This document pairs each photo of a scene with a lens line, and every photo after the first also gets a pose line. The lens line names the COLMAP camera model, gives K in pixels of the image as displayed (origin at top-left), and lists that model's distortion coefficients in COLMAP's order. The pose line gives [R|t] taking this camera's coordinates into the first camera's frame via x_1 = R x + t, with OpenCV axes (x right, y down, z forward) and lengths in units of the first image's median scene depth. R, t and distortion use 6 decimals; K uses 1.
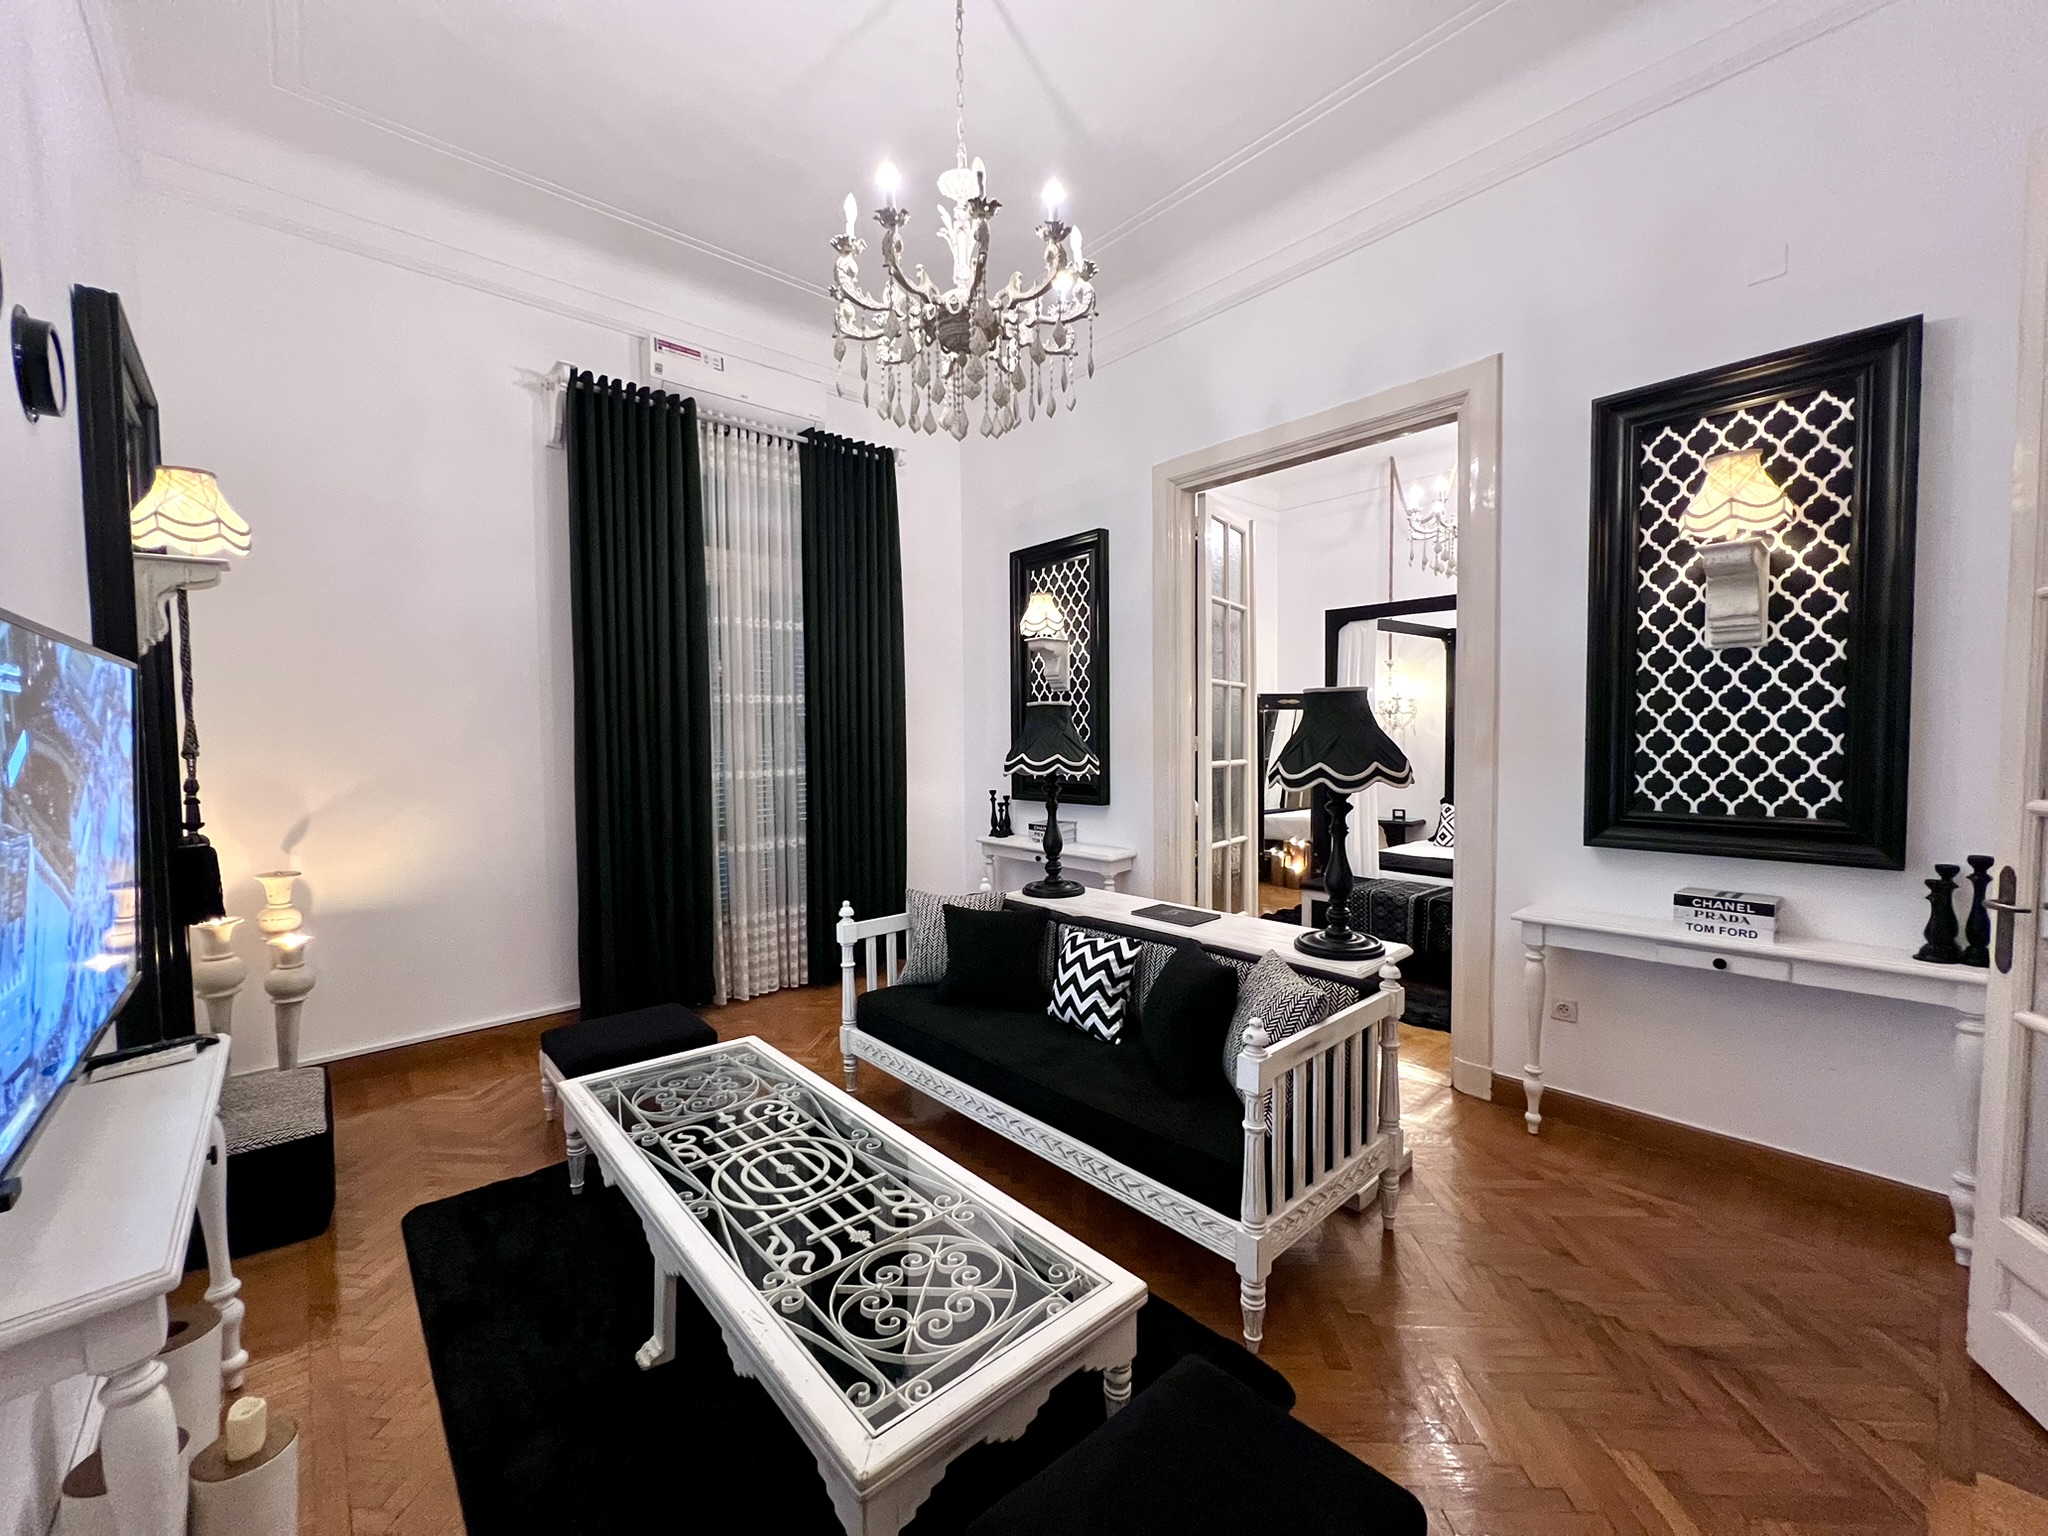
lens RADIAL K [[820.3, 0, 1014.9], [0, 820.3, 766.6], [0, 0, 1]] dist [-0.001633, -0.000946]
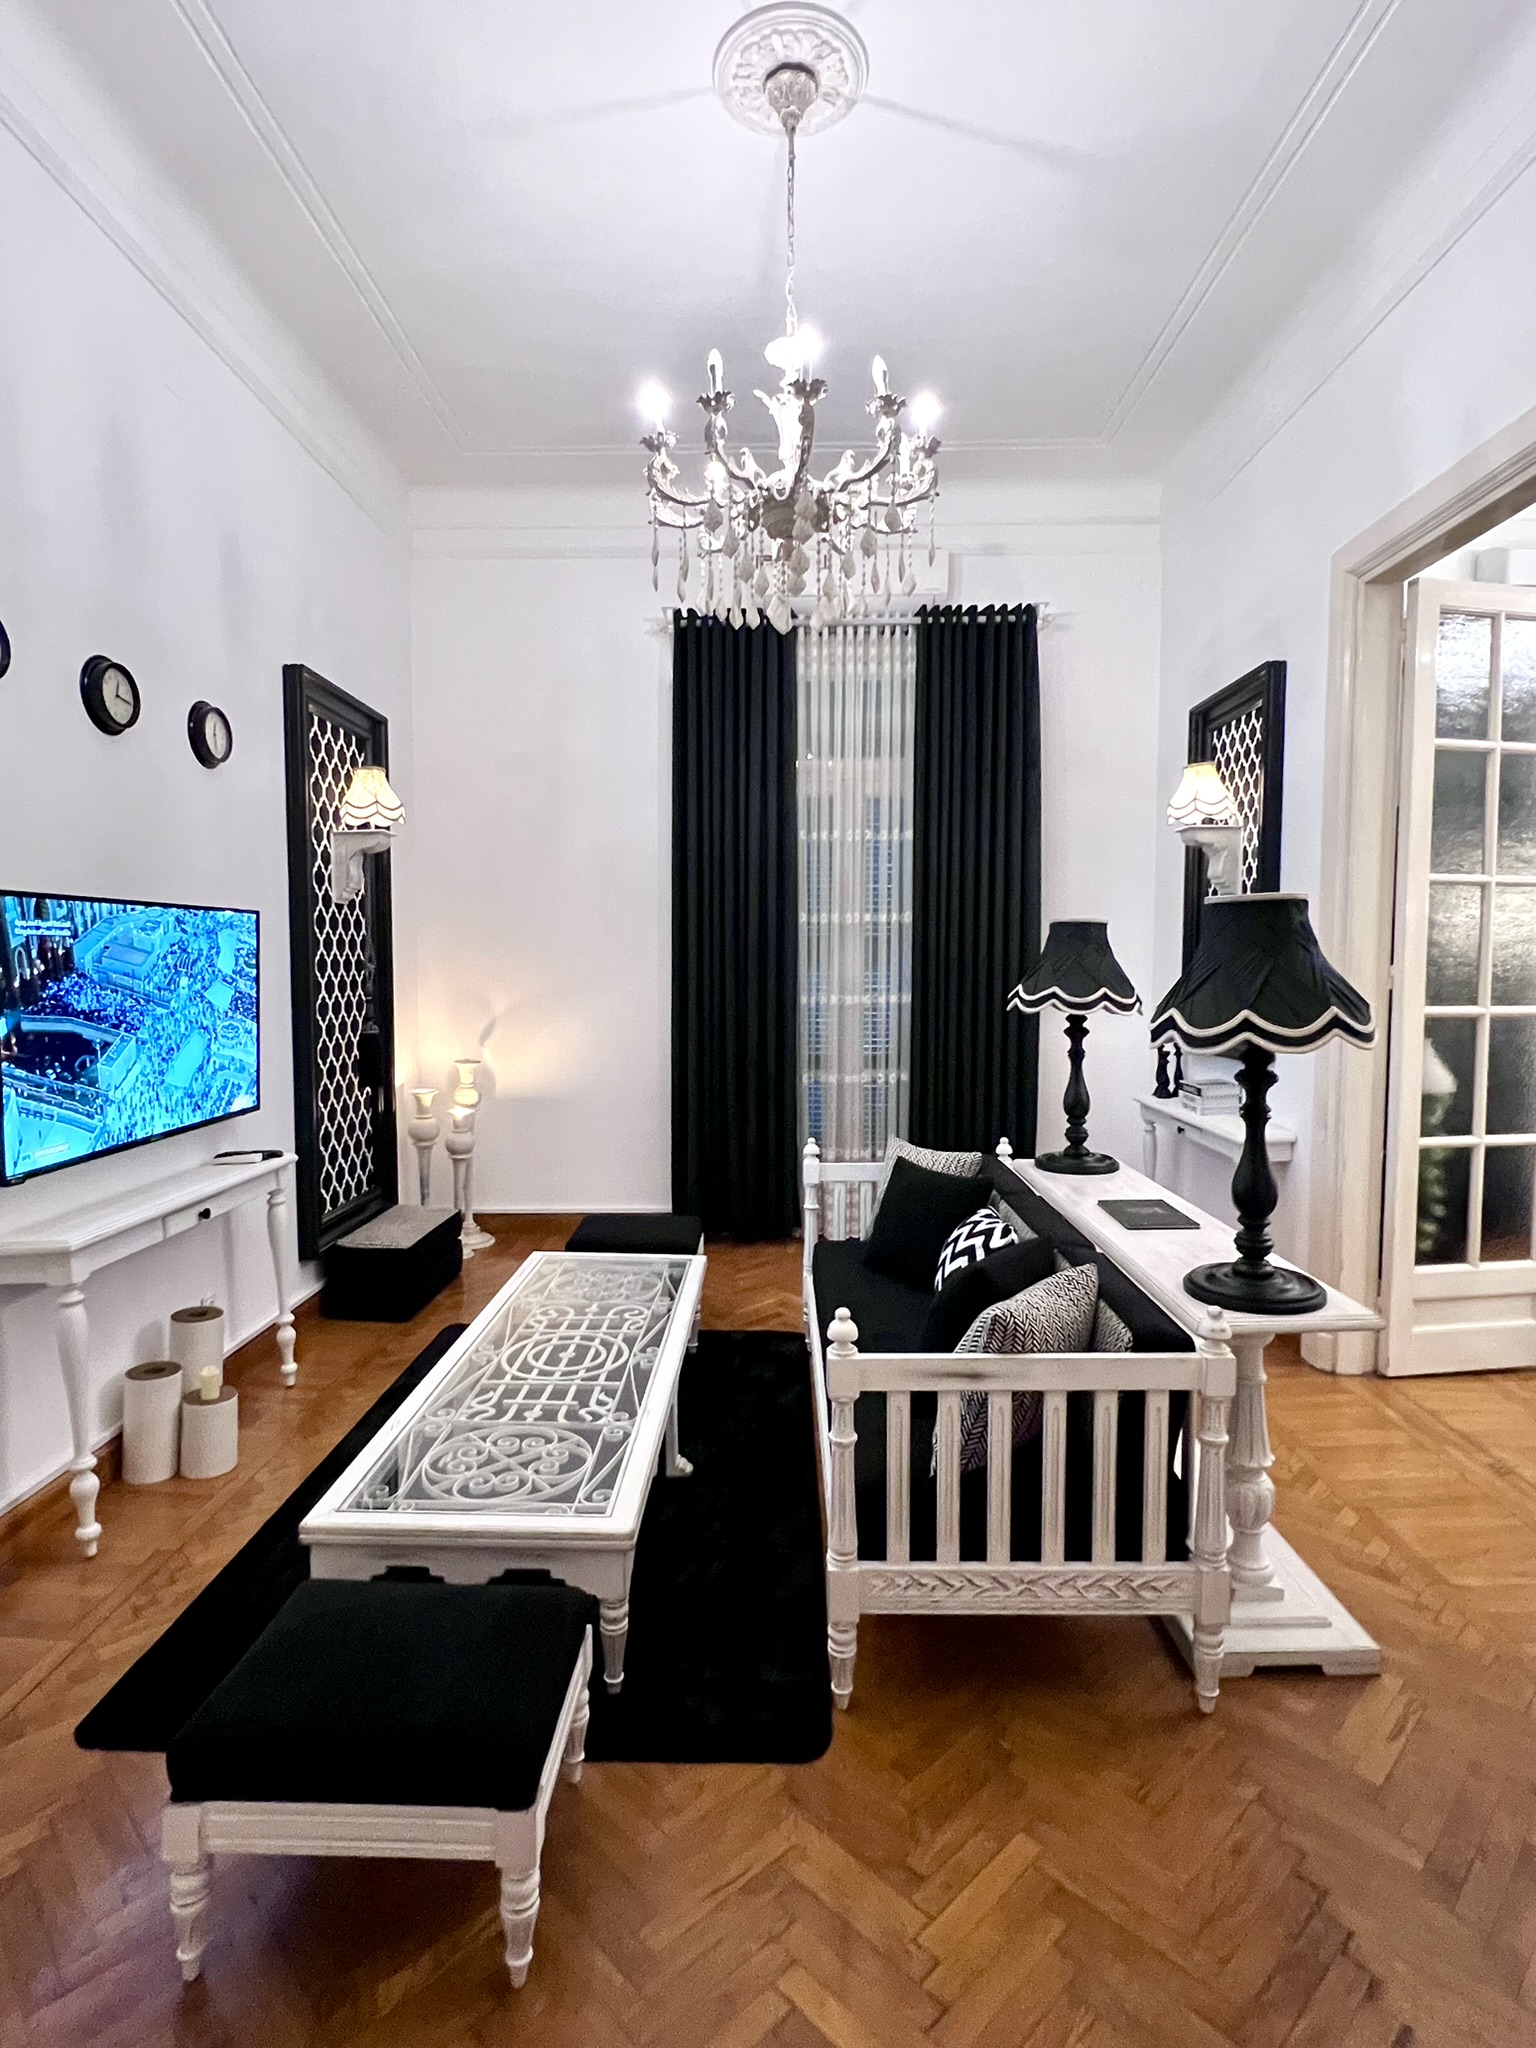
lens RADIAL K [[1024.8, 0, 762.7], [0, 1024.8, 1025.6], [0, 0, 1]] dist [-0.005112, 0.001080]
pose [[0.739045, 0.053619, -0.671519, 0.634023], [-0.033850, 0.998524, 0.042475, -0.012812], [0.672805, -0.008660, 0.739769, 0.128416]]
